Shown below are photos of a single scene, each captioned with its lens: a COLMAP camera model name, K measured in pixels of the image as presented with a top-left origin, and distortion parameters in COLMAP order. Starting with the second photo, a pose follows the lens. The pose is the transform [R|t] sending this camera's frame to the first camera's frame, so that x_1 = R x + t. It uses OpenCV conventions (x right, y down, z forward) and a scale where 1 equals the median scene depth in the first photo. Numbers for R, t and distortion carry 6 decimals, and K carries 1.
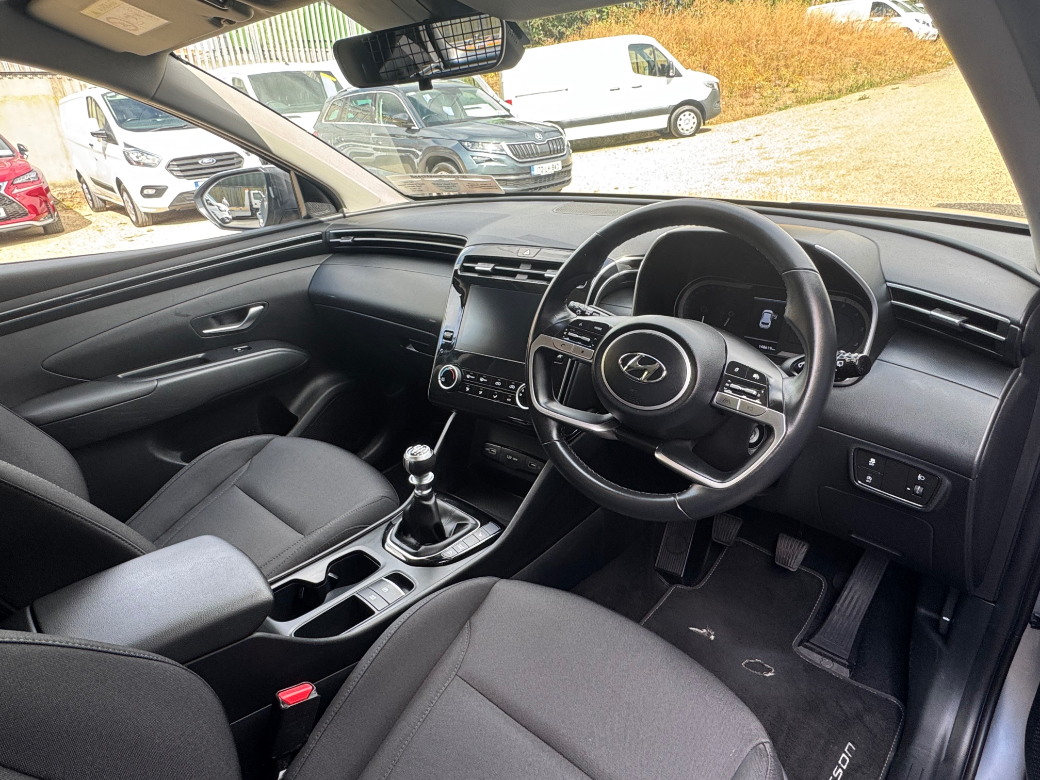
lens RADIAL K [[611.2, 0, 520.0], [0, 611.2, 390.0], [0, 0, 1]] dist [-0.005785, 0.001621]
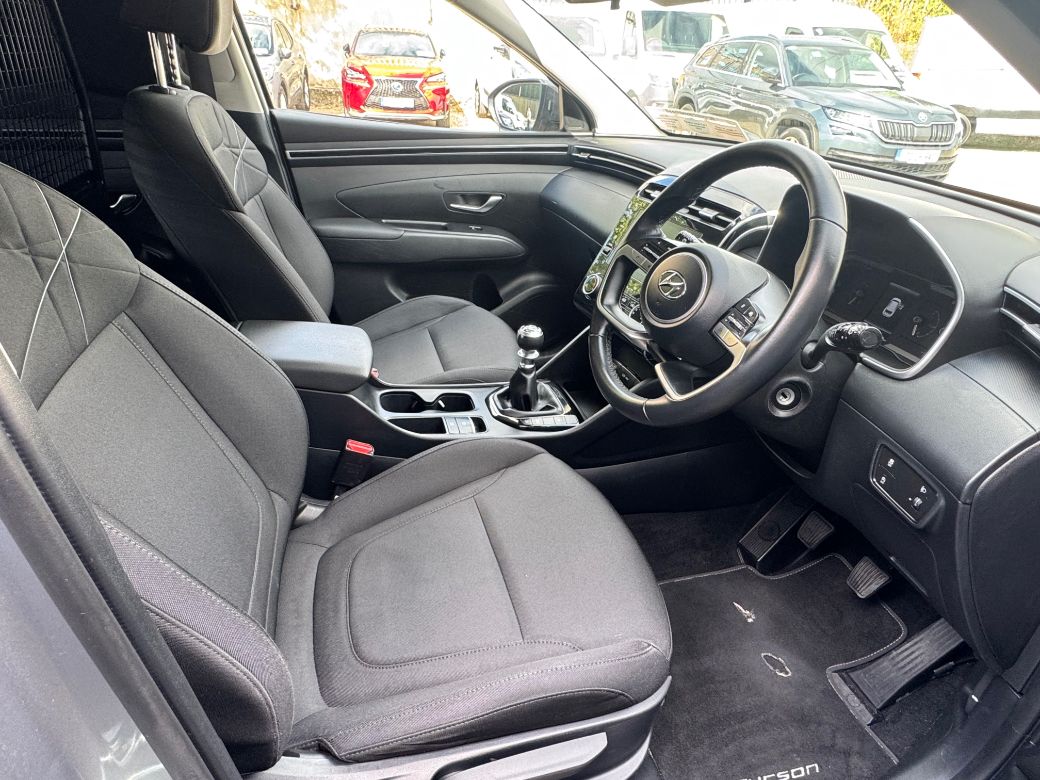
lens RADIAL K [[614.6, 0, 517.3], [0, 614.6, 387.5], [0, 0, 1]] dist [-0.013014, 0.001015]
pose [[0.841181, 0.351906, -0.410581, 0.209194], [-0.324627, 0.935862, 0.137039, 0.032149], [0.432471, 0.018011, 0.901468, -0.042414]]
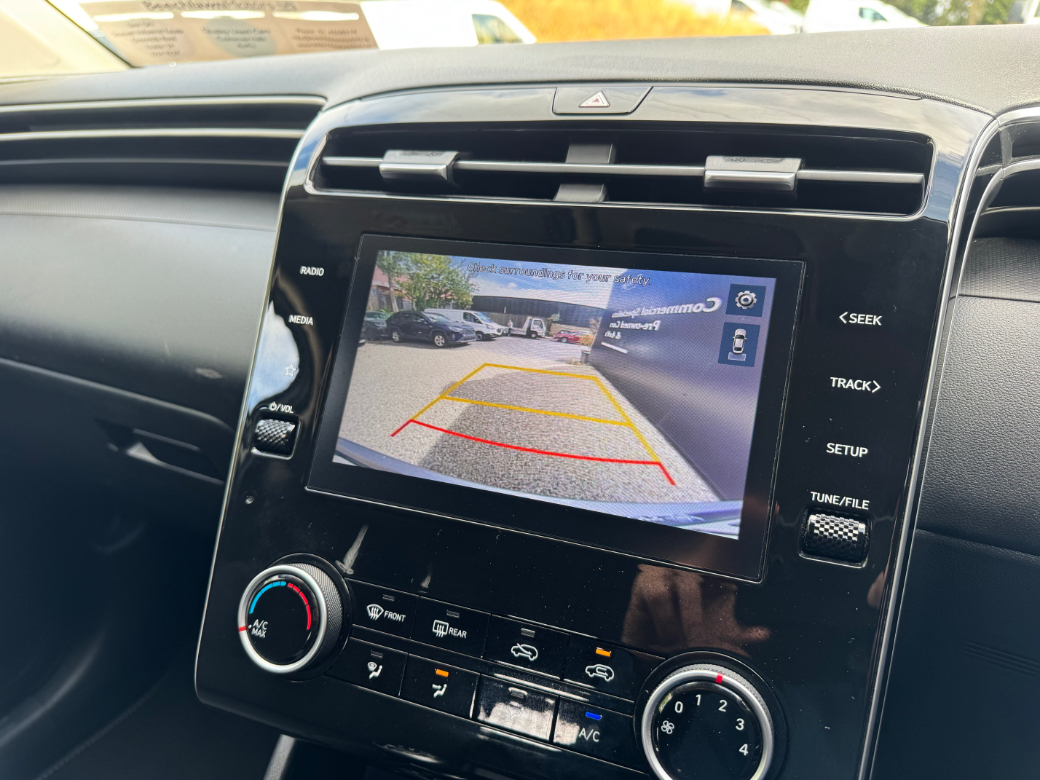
lens RADIAL K [[751.8, 0, 514.9], [0, 751.8, 392.3], [0, 0, 1]] dist [0.004110, -0.002288]
pose [[0.971738, -0.030175, 0.234125, -0.103573], [0.046300, 0.996896, -0.063682, -0.090062], [-0.231477, 0.072723, 0.970119, 0.750320]]
